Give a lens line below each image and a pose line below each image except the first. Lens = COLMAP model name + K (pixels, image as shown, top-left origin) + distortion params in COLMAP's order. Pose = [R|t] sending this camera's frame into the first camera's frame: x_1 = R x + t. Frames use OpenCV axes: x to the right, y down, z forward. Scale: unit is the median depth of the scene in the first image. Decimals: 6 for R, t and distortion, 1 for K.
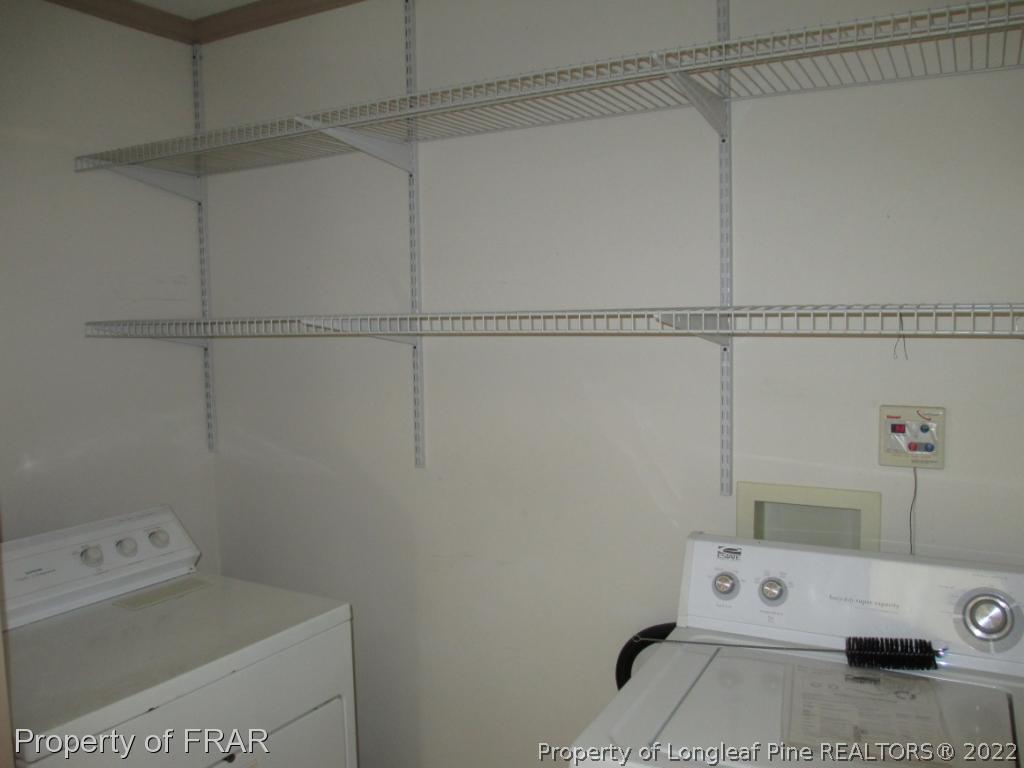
lens RADIAL K [[855.8, 0, 512.0], [0, 855.8, 384.0], [0, 0, 1]] dist [0.001302, 0.001146]
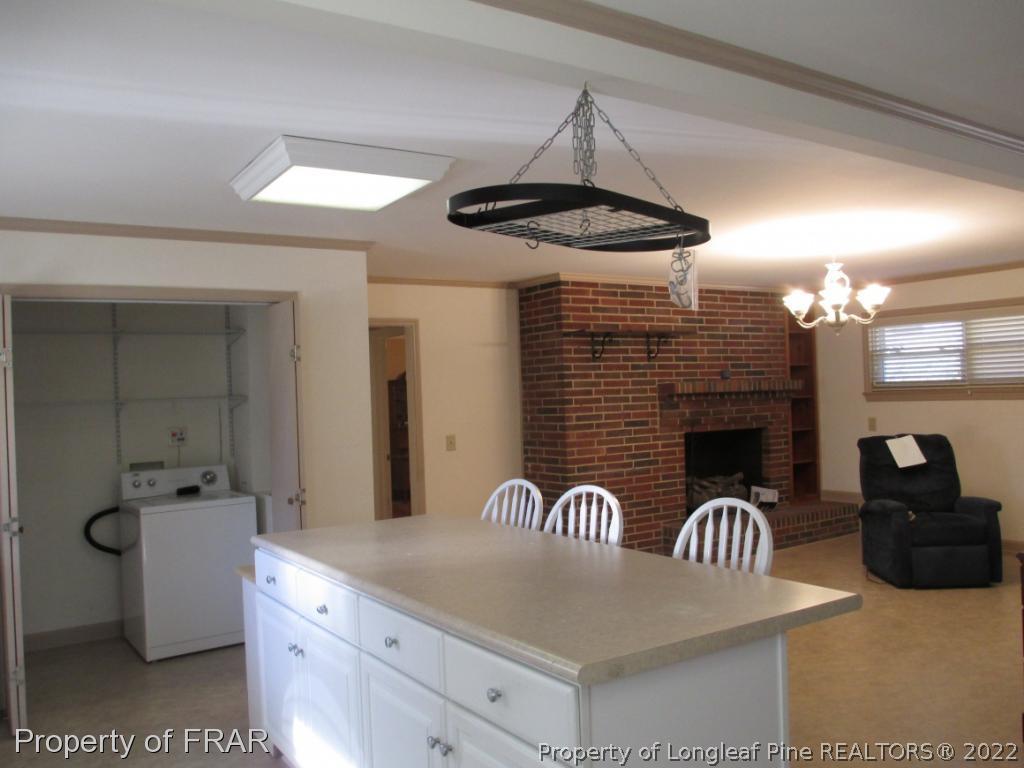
lens RADIAL K [[855.8, 0, 512.0], [0, 855.8, 384.0], [0, 0, 1]] dist [0.001302, 0.001146]
pose [[0.461437, 0.005167, 0.887158, -1.986405], [0.094830, 0.993967, -0.055112, 0.168853], [-0.882090, 0.109560, 0.458163, -1.802494]]
